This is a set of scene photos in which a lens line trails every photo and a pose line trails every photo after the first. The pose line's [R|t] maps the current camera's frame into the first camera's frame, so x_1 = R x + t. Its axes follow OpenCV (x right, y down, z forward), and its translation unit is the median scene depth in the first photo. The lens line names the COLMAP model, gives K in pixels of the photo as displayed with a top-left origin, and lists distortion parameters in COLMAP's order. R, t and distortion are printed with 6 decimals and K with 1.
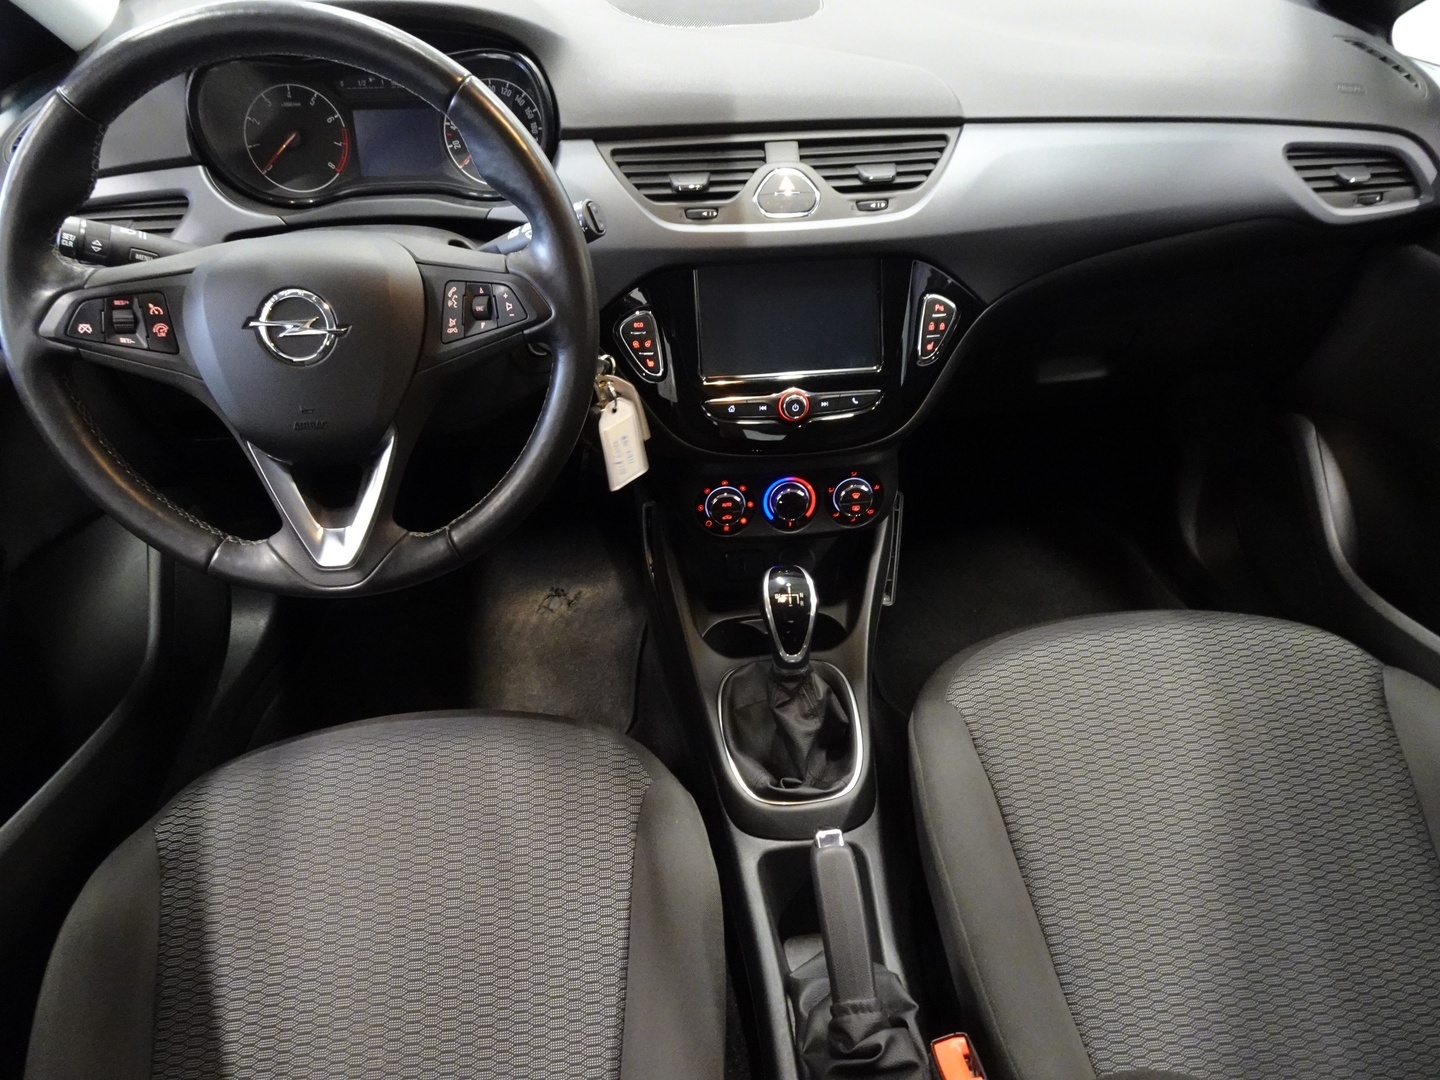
lens RADIAL K [[1237.8, 0, 720.0], [0, 1237.8, 540.0], [0, 0, 1]] dist [0.004202, 0.002322]
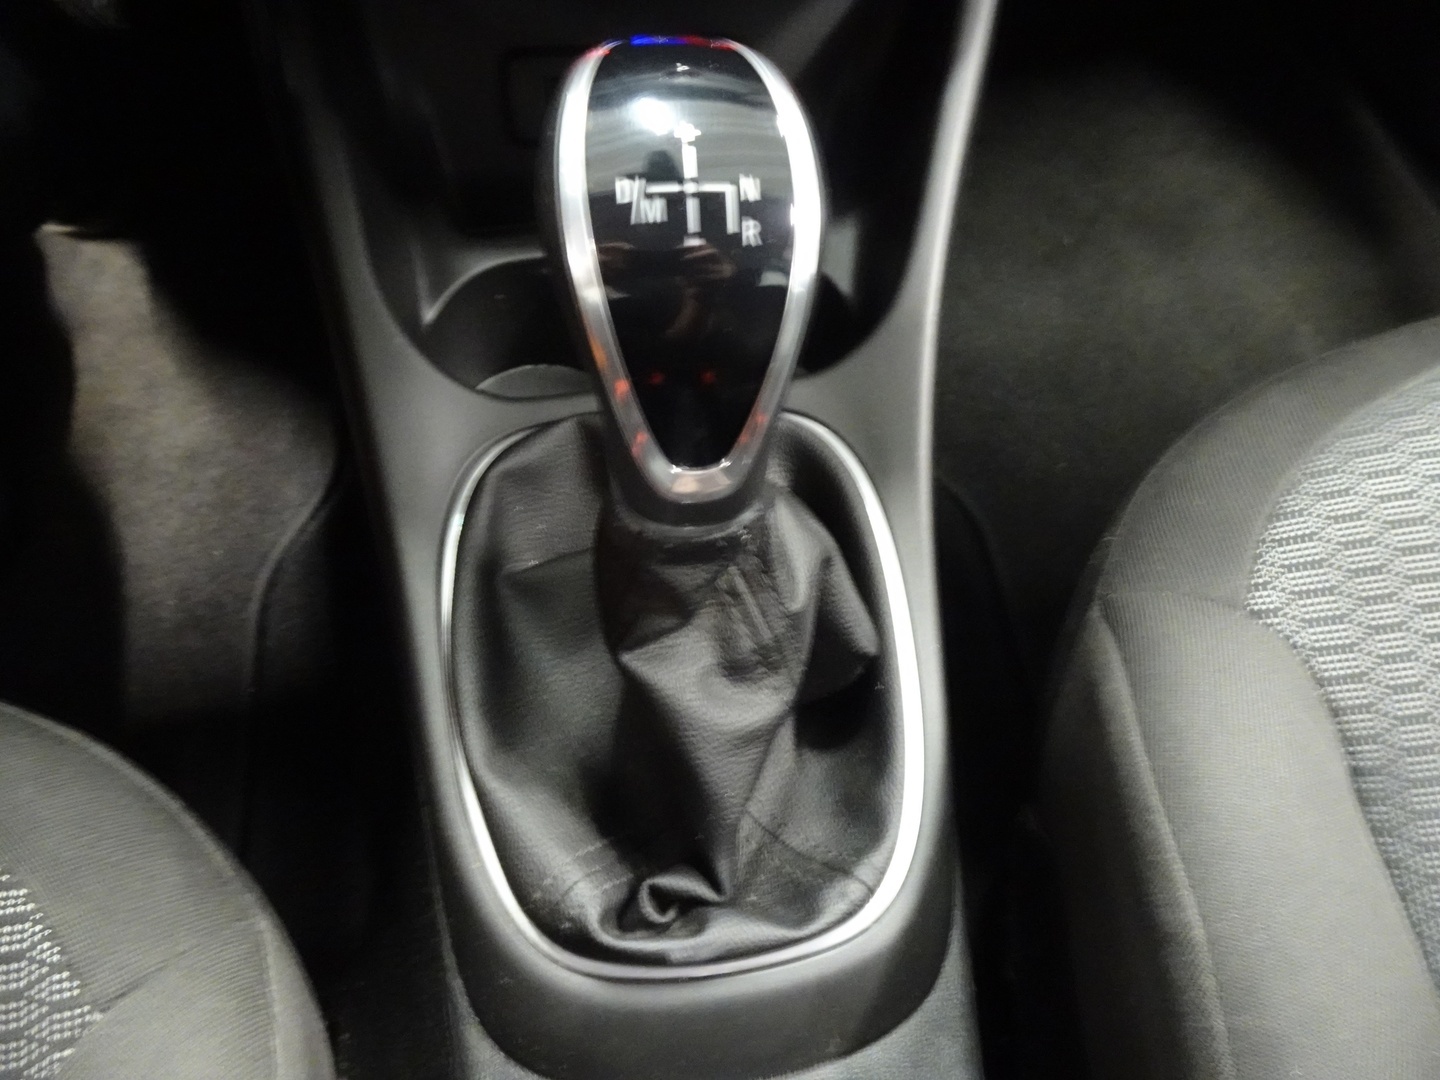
lens RADIAL K [[1237.8, 0, 720.0], [0, 1237.8, 540.0], [0, 0, 1]] dist [0.004202, 0.002322]
pose [[0.997126, 0.020517, 0.072929, 0.045613], [-0.041910, 0.951302, 0.305397, 0.036182], [-0.063111, -0.307576, 0.949428, 0.761743]]
